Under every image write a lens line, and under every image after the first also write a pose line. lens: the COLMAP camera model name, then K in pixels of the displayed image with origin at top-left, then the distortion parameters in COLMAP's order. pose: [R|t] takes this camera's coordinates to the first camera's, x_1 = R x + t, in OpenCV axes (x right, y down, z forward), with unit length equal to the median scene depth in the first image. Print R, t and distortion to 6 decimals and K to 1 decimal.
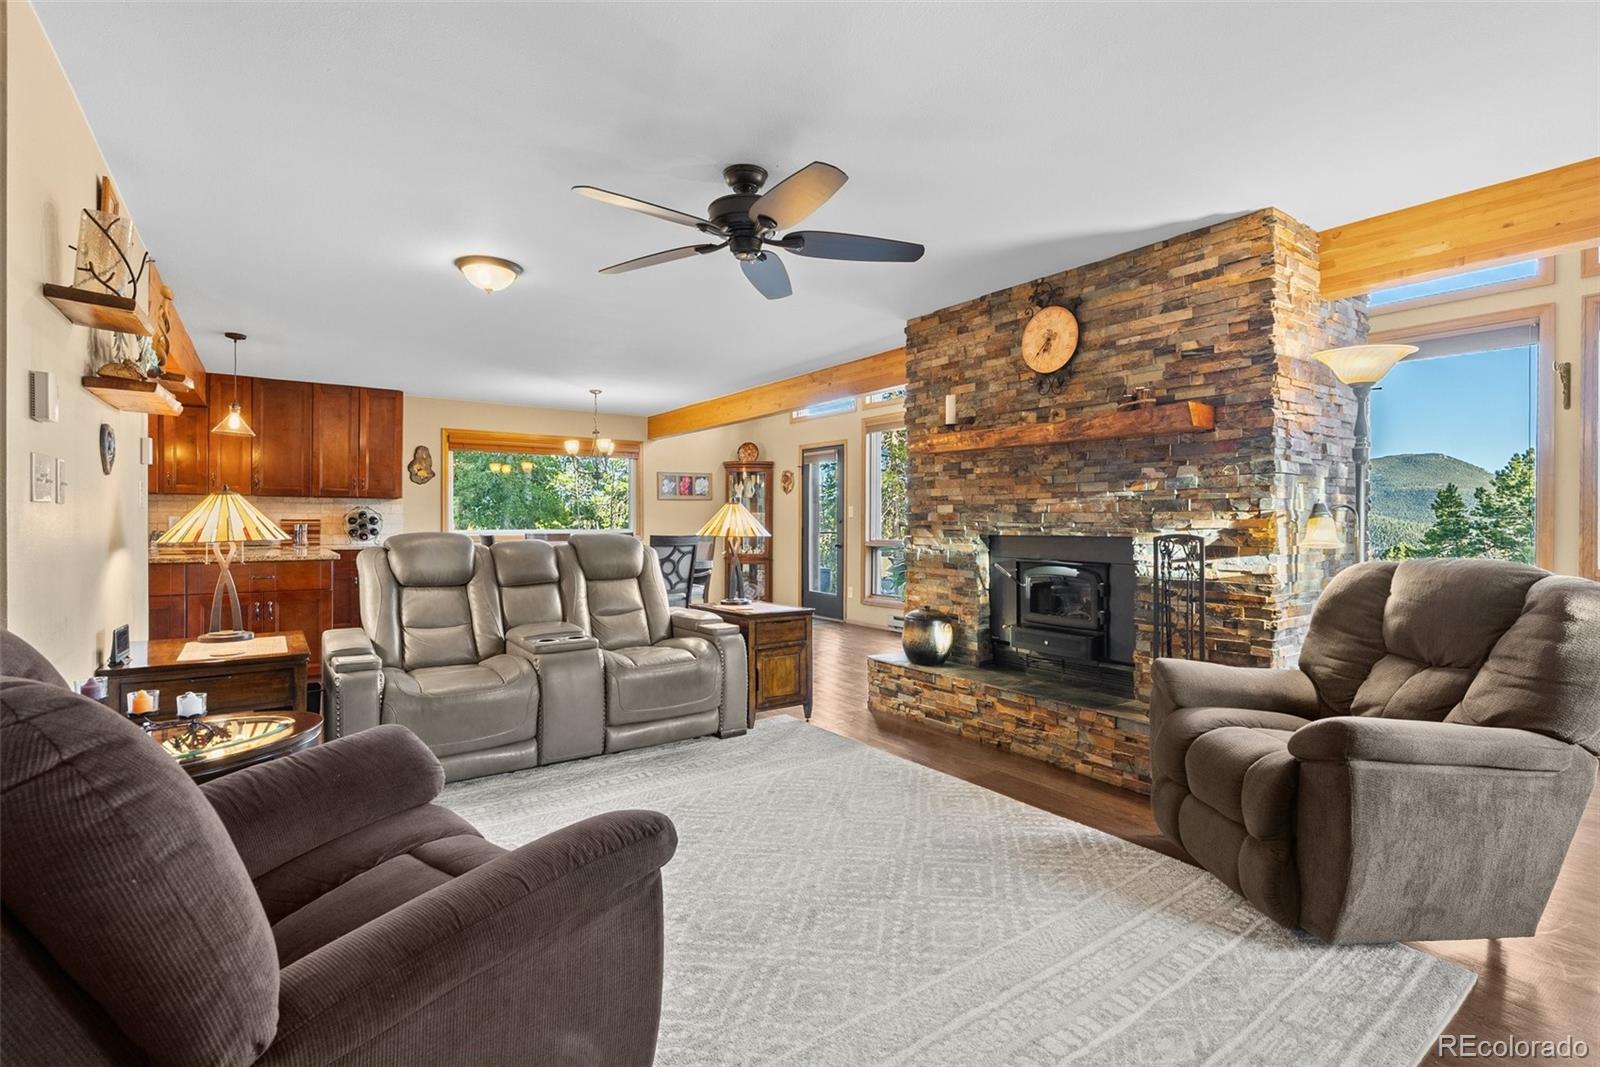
lens RADIAL K [[730.8, 0, 794.4], [0, 730.8, 528.5], [0, 0, 1]] dist [-0.006079, 0.000318]
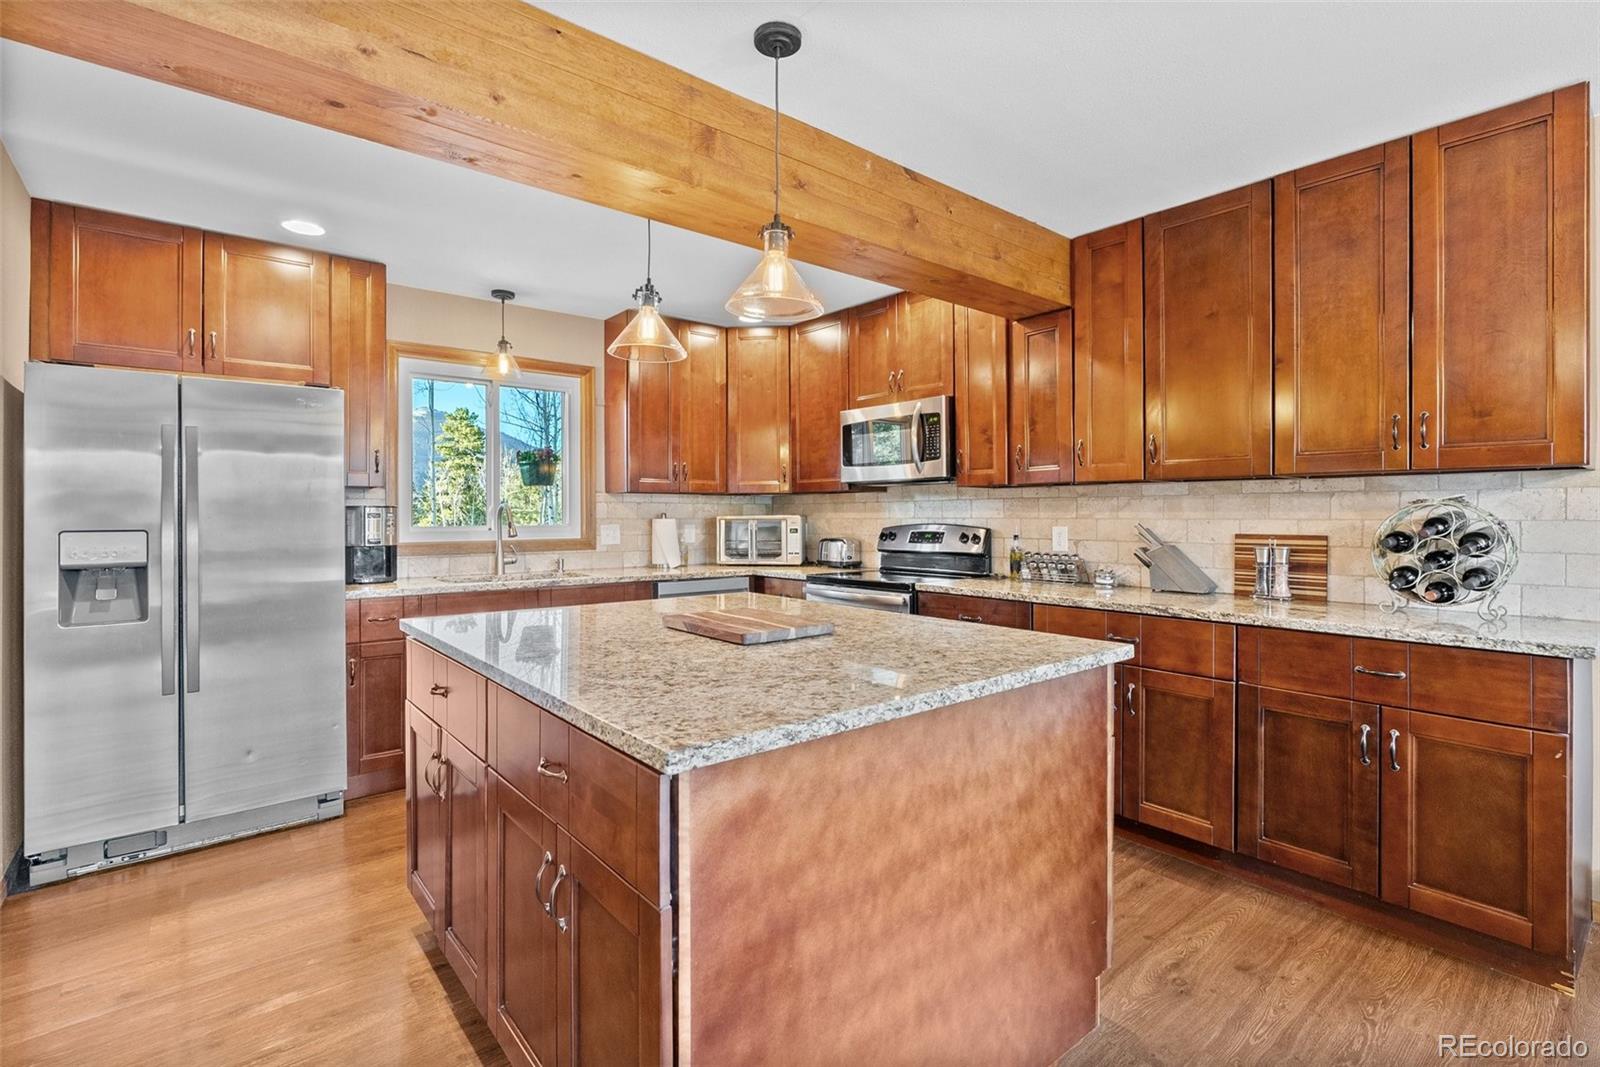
lens RADIAL K [[730.8, 0, 791.0], [0, 730.8, 519.9], [0, 0, 1]] dist [-0.006079, 0.000318]
pose [[0.063674, 0.002652, -0.997967, -0.287469], [-0.005806, 0.999981, 0.002287, -0.019724], [0.997954, 0.005648, 0.063688, 0.695391]]
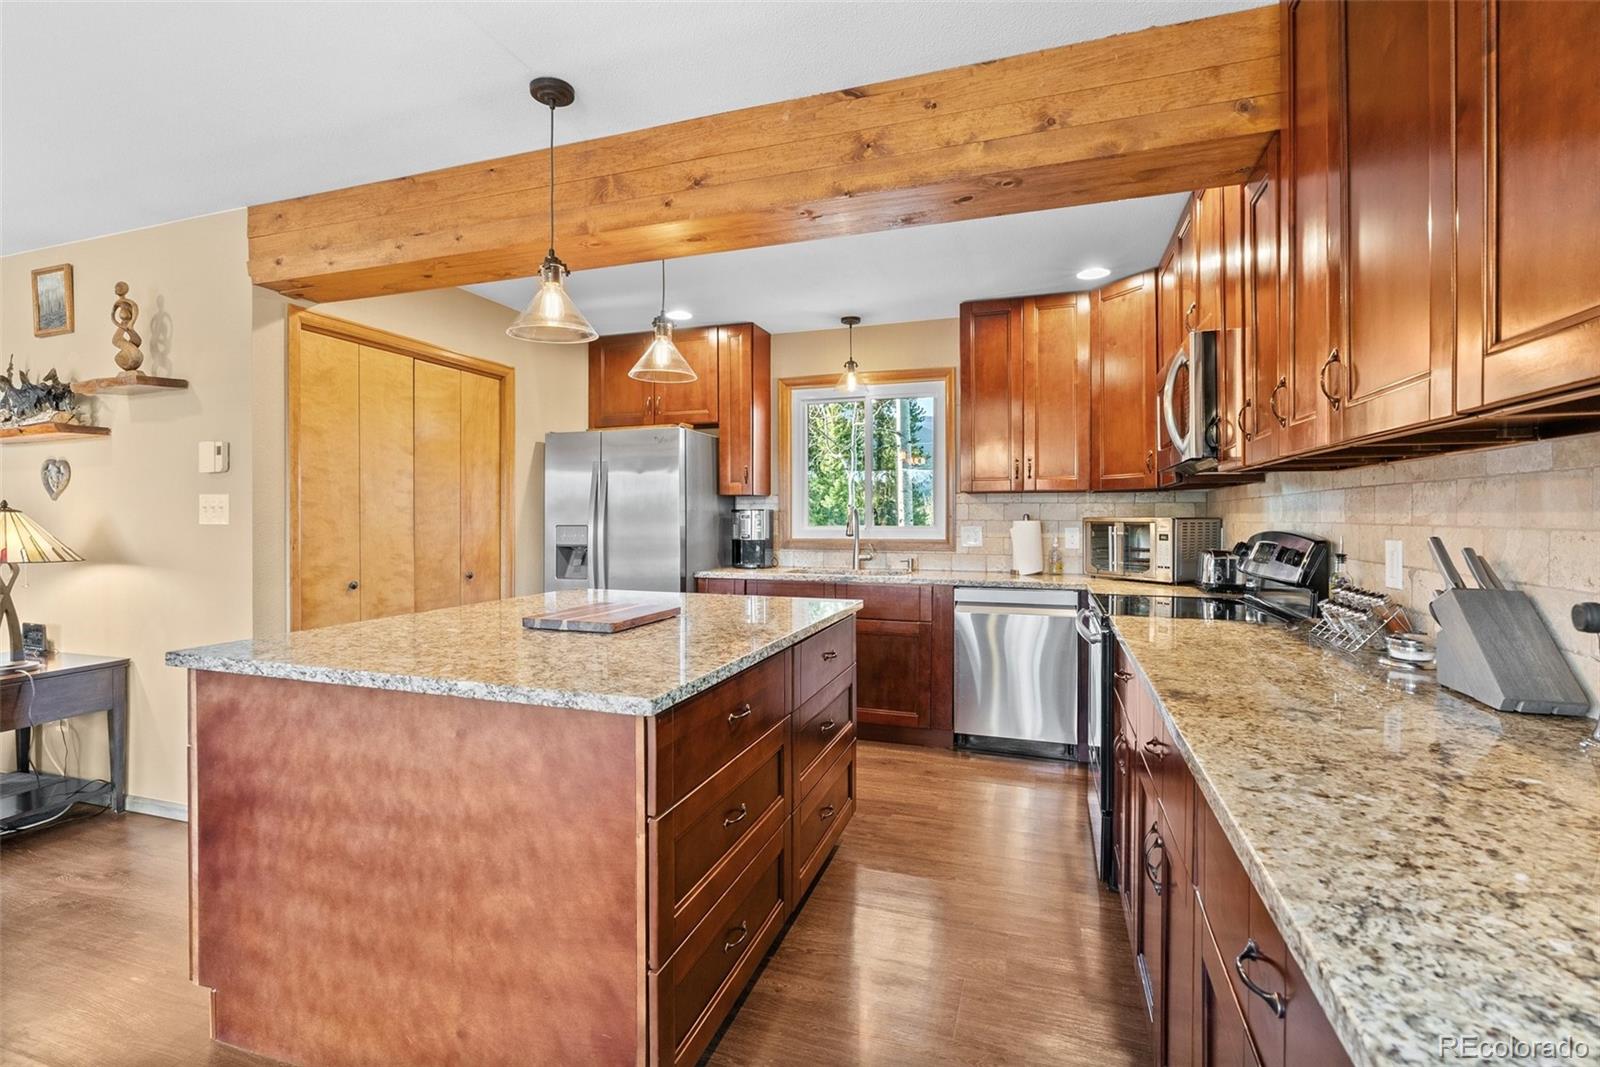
lens RADIAL K [[730.8, 0, 798.9], [0, 730.8, 524.8], [0, 0, 1]] dist [-0.006079, 0.000318]
pose [[-0.810590, 0.002959, -0.585607, -0.454782], [-0.007582, 0.999850, 0.015547, -0.023130], [0.585565, 0.017042, -0.810446, 0.998397]]
